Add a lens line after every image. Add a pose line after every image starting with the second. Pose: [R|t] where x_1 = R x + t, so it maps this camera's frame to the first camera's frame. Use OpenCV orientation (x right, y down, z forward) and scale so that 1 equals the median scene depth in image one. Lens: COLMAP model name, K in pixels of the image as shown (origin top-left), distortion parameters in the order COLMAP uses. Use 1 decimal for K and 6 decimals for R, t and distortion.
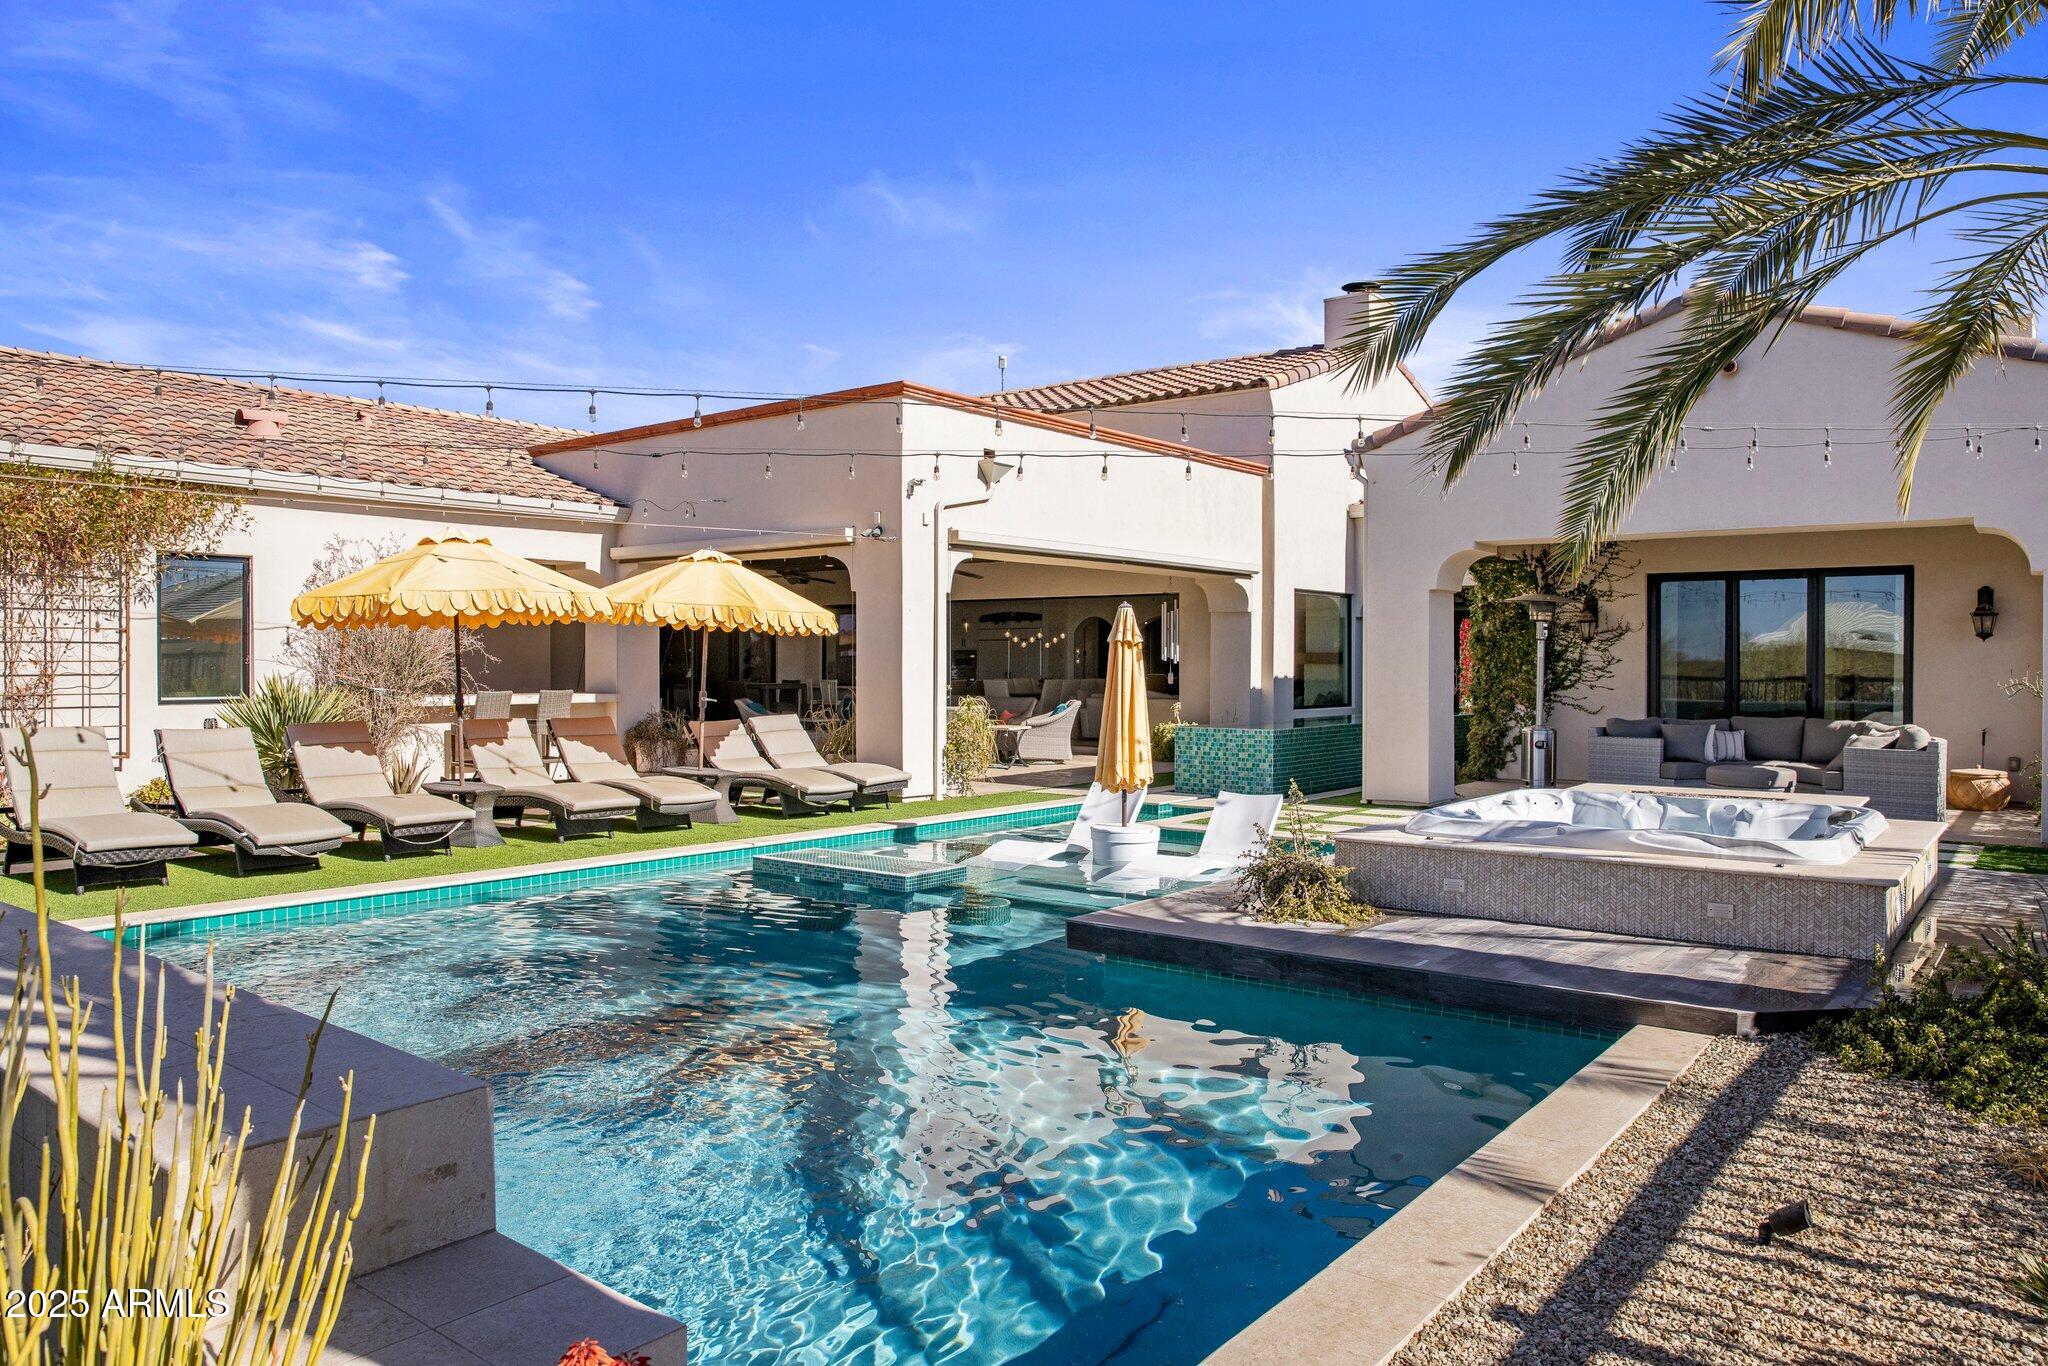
lens RADIAL K [[1384.4, 0, 1027.2], [0, 1384.4, 677.5], [0, 0, 1]] dist [0.004921, 0.001675]
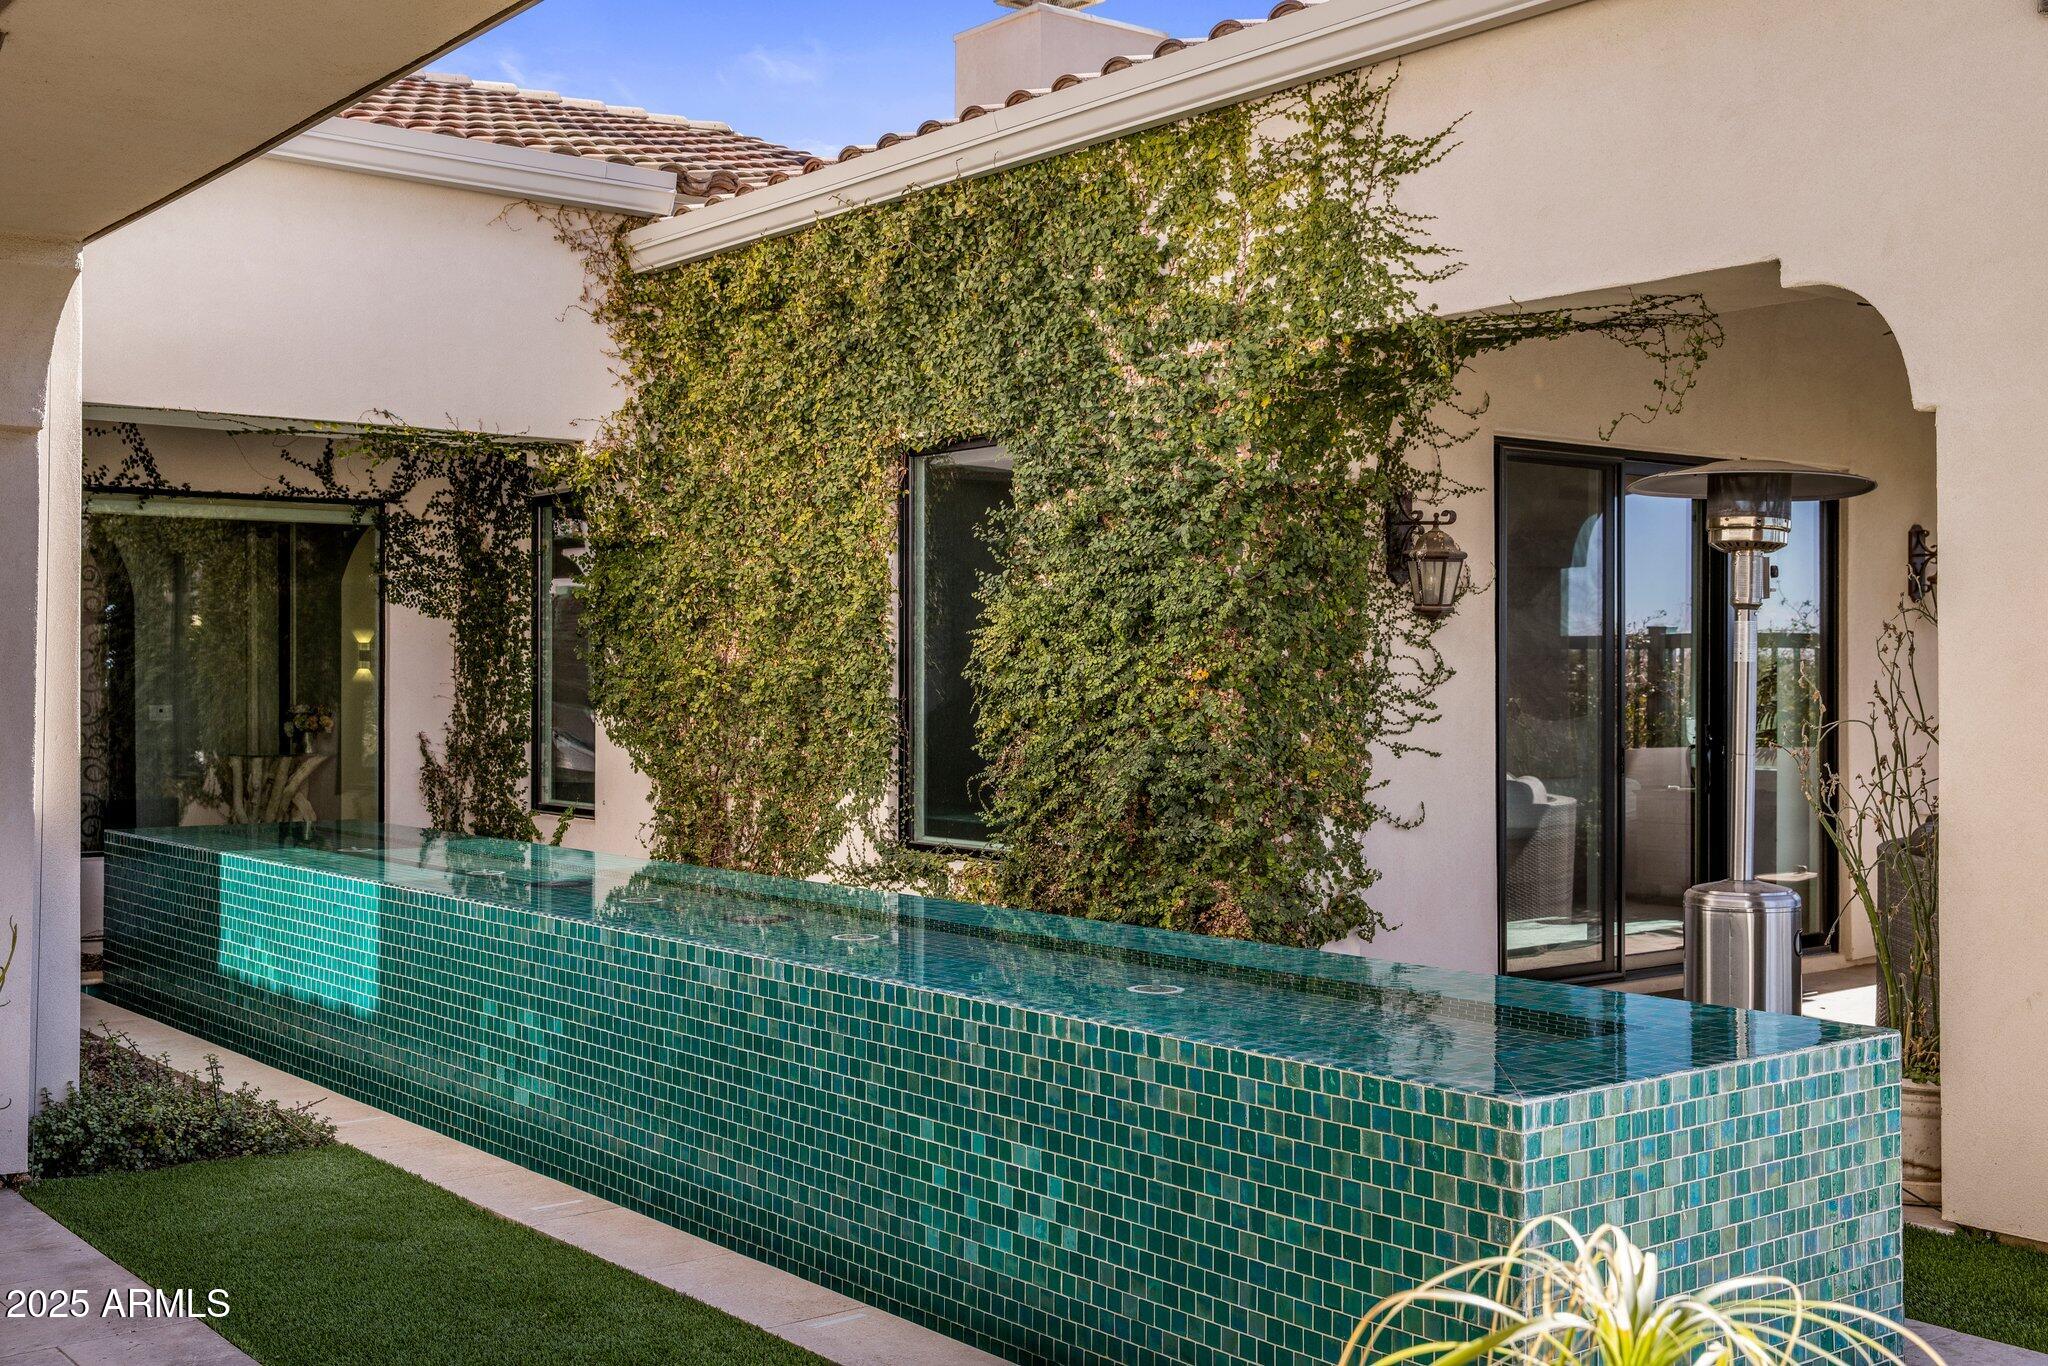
lens RADIAL K [[2190.8, 0, 1024.1], [0, 2190.8, 678.8], [0, 0, 1]] dist [-0.000214, 0.000000]
pose [[0.235038, -0.004401, 0.971976, -0.142718], [0.004008, 0.999986, 0.003559, -0.013184], [-0.971978, 0.003059, 0.235053, 0.971599]]
